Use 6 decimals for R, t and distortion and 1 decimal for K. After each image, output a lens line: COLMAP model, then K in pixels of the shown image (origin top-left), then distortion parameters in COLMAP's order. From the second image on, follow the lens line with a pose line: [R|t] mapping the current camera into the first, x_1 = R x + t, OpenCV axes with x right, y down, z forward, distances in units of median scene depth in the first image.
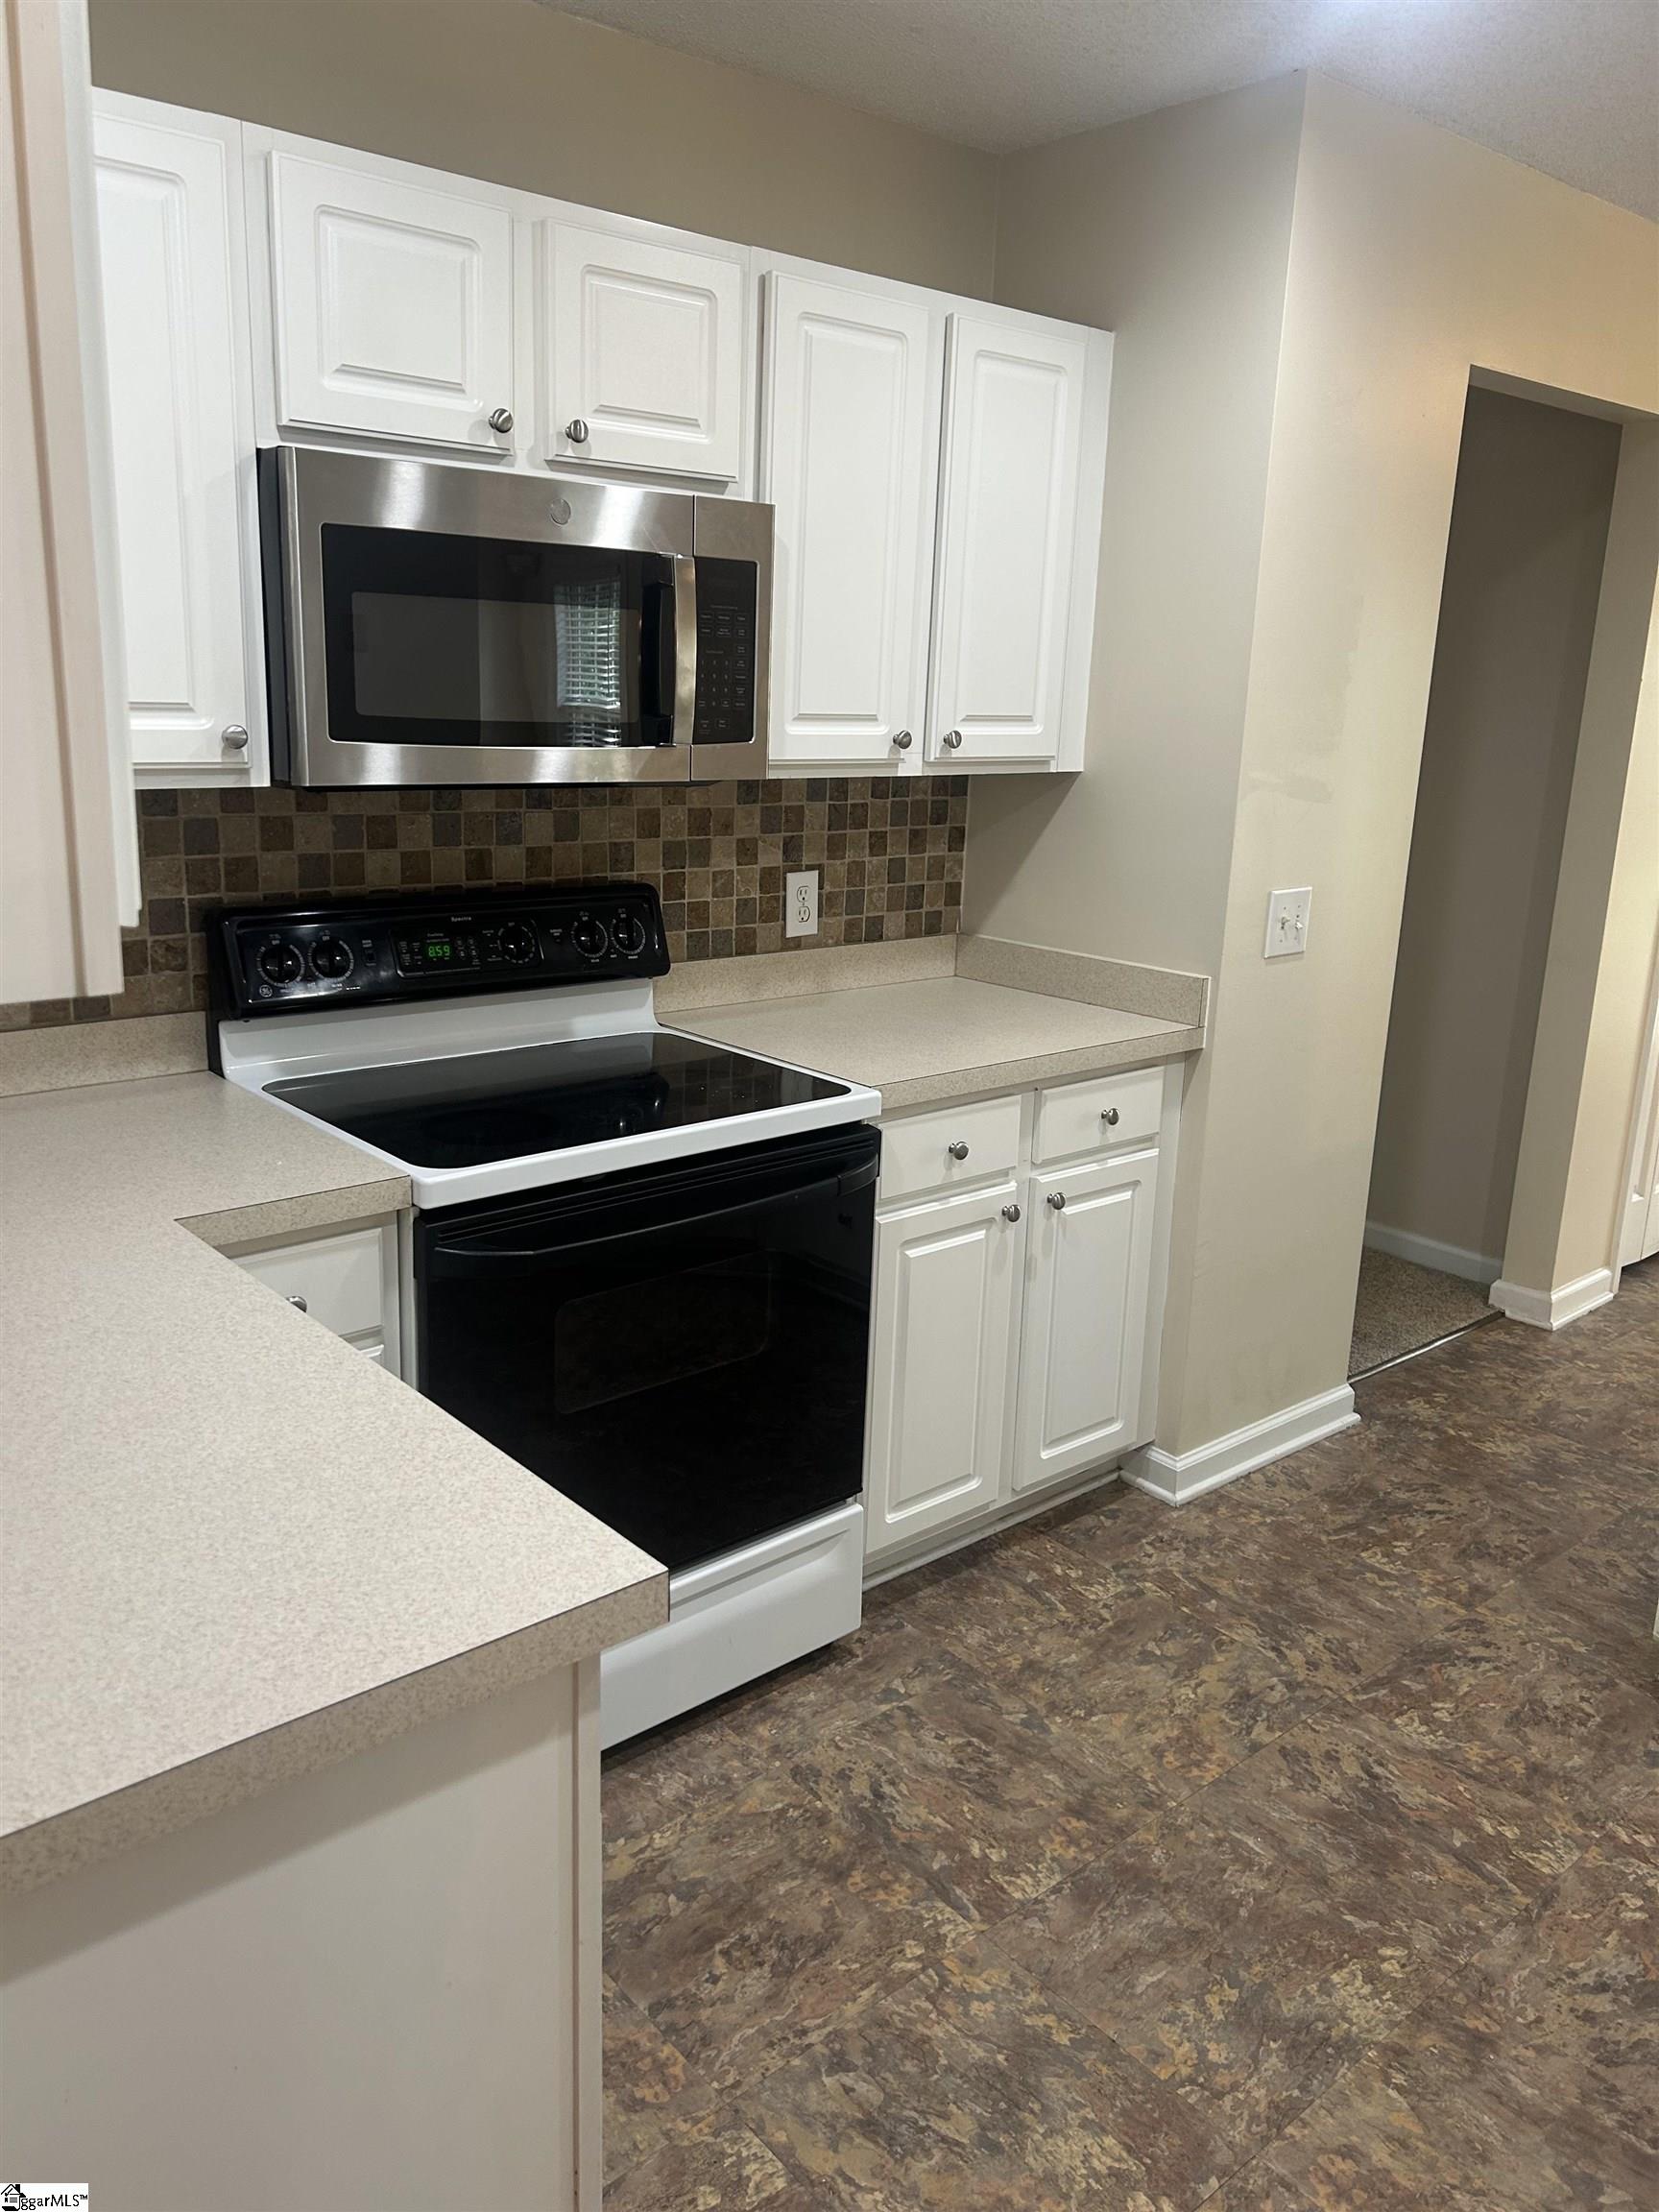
lens RADIAL K [[1655.0, 0, 824.5], [0, 1655.0, 1105.2], [0, 0, 1]] dist [0.021305, -0.043482]
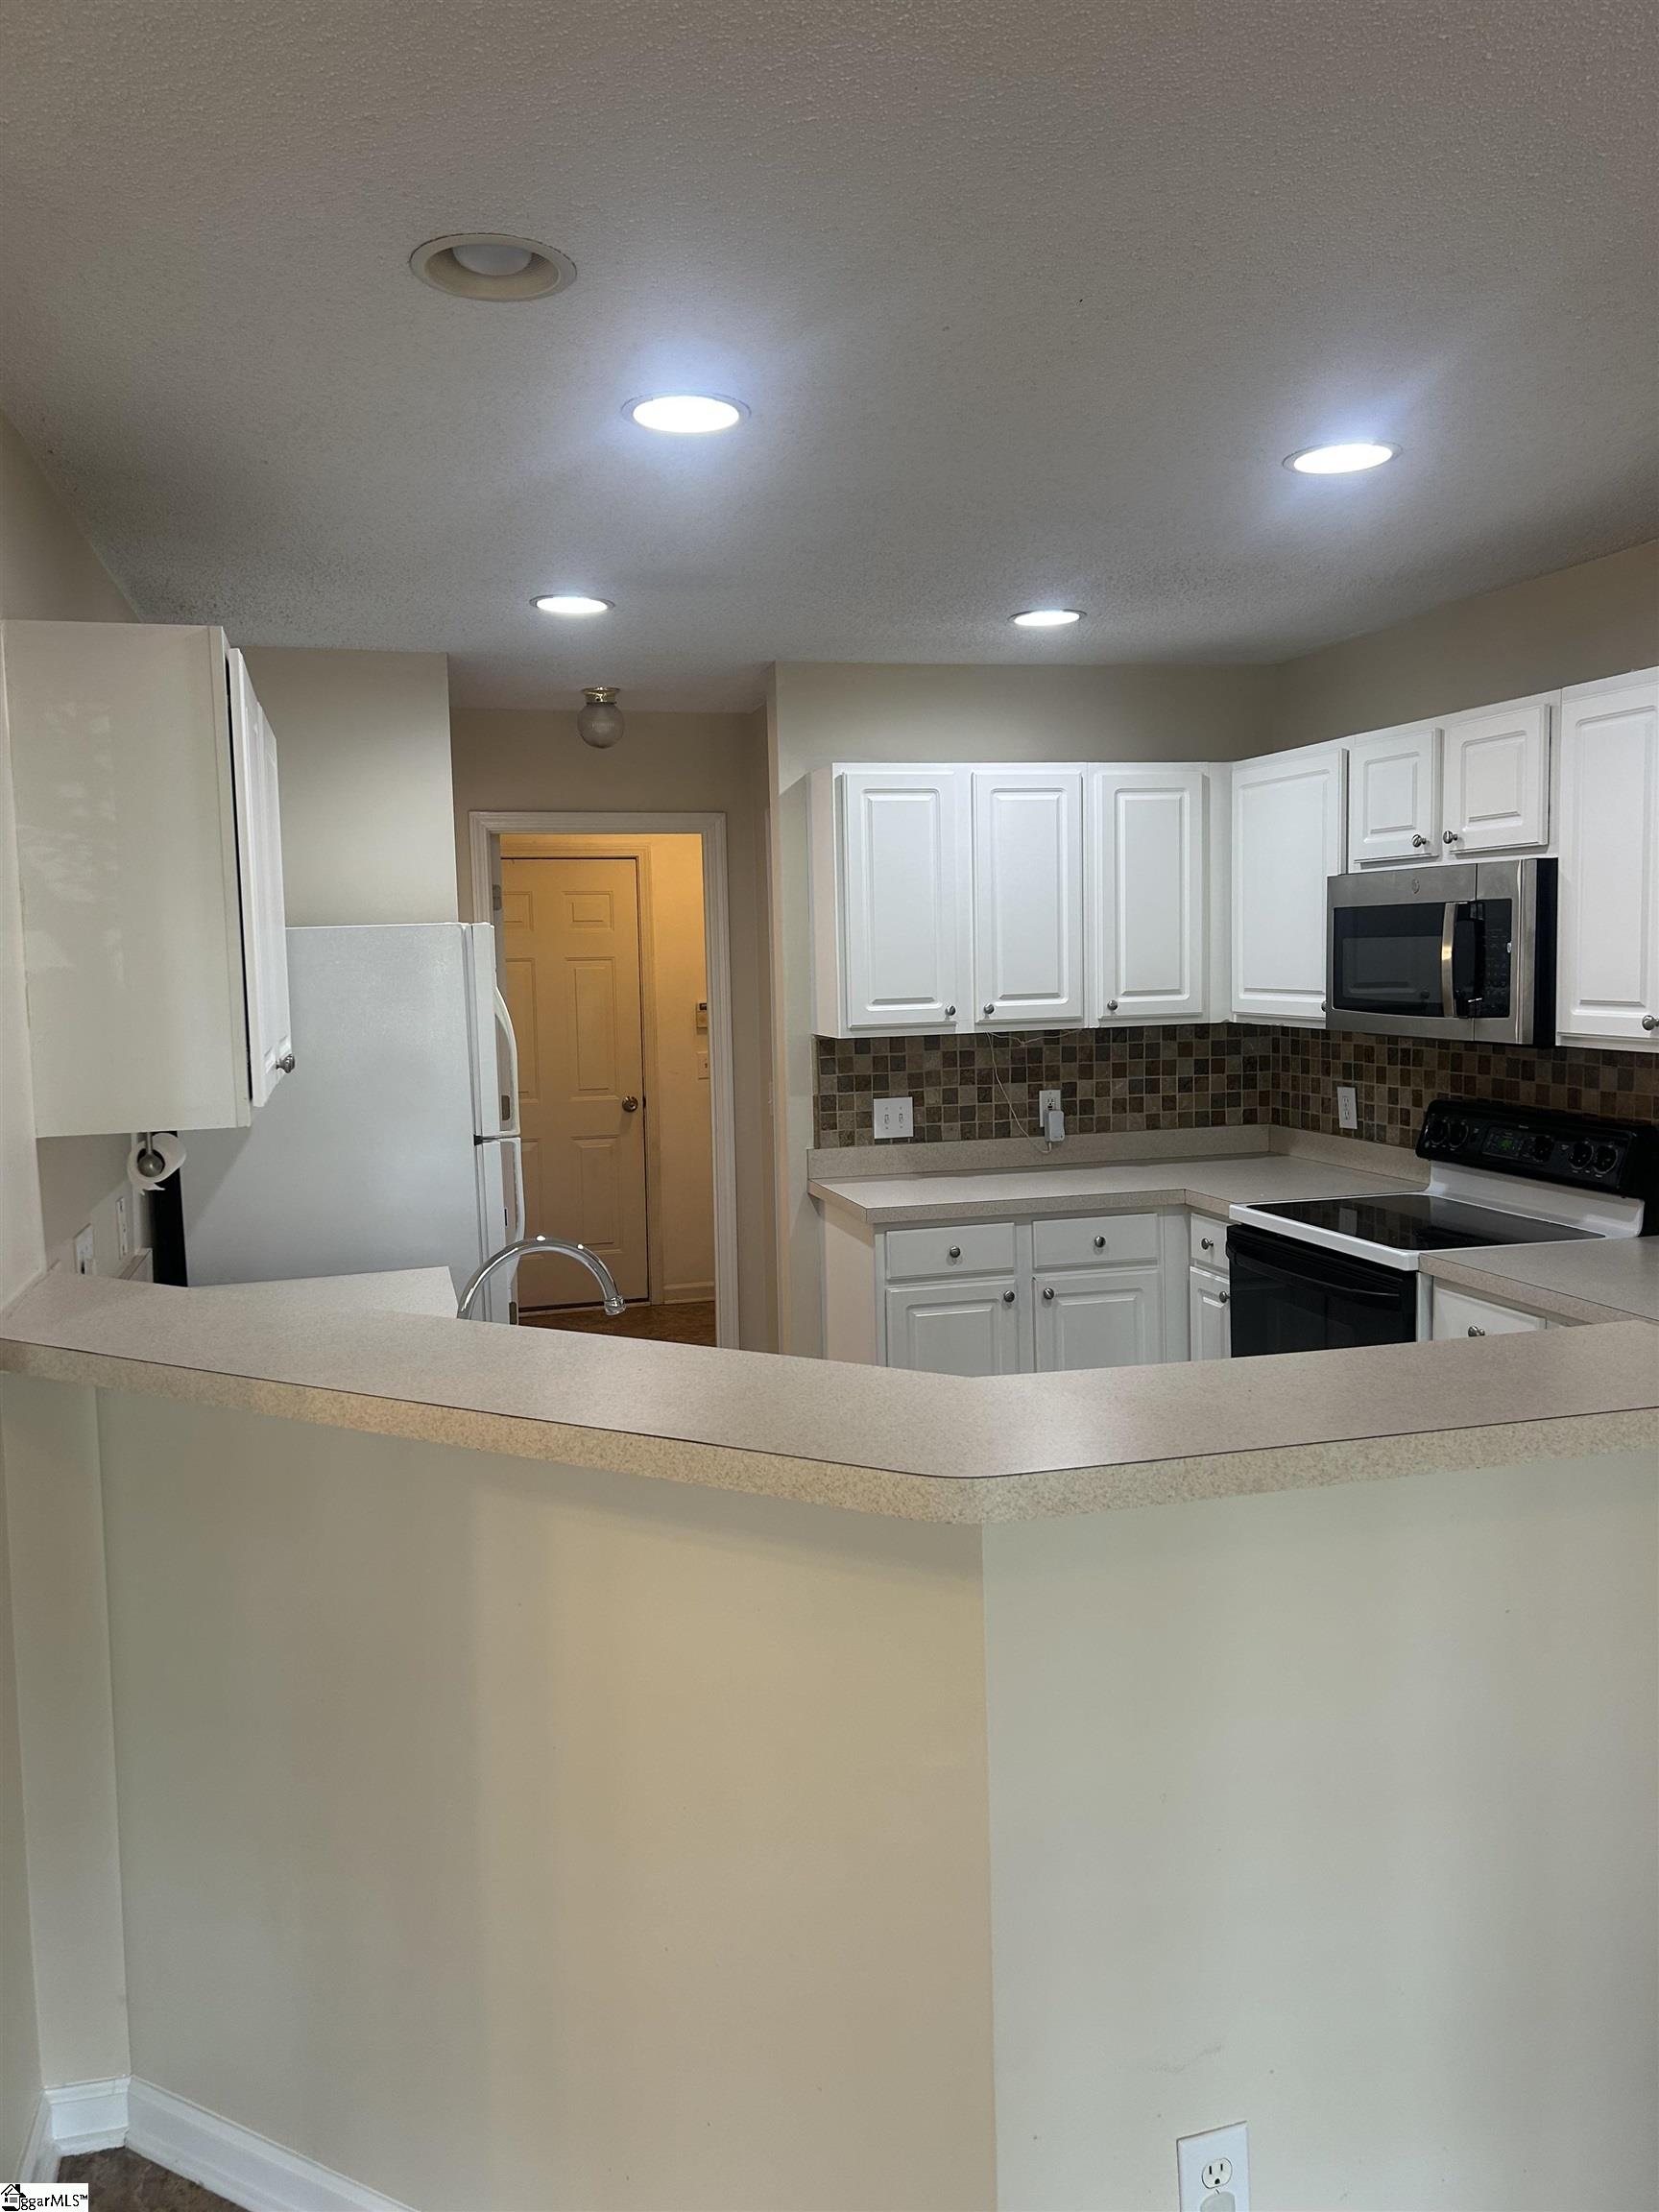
lens RADIAL K [[1655.0, 0, 829.2], [0, 1655.0, 1107.2], [0, 0, 1]] dist [0.021305, -0.043482]
pose [[-0.416183, 0.060844, -0.907243, 1.125607], [-0.225211, 0.959773, 0.167678, -0.187861], [0.880950, 0.274106, -0.385738, 0.783301]]
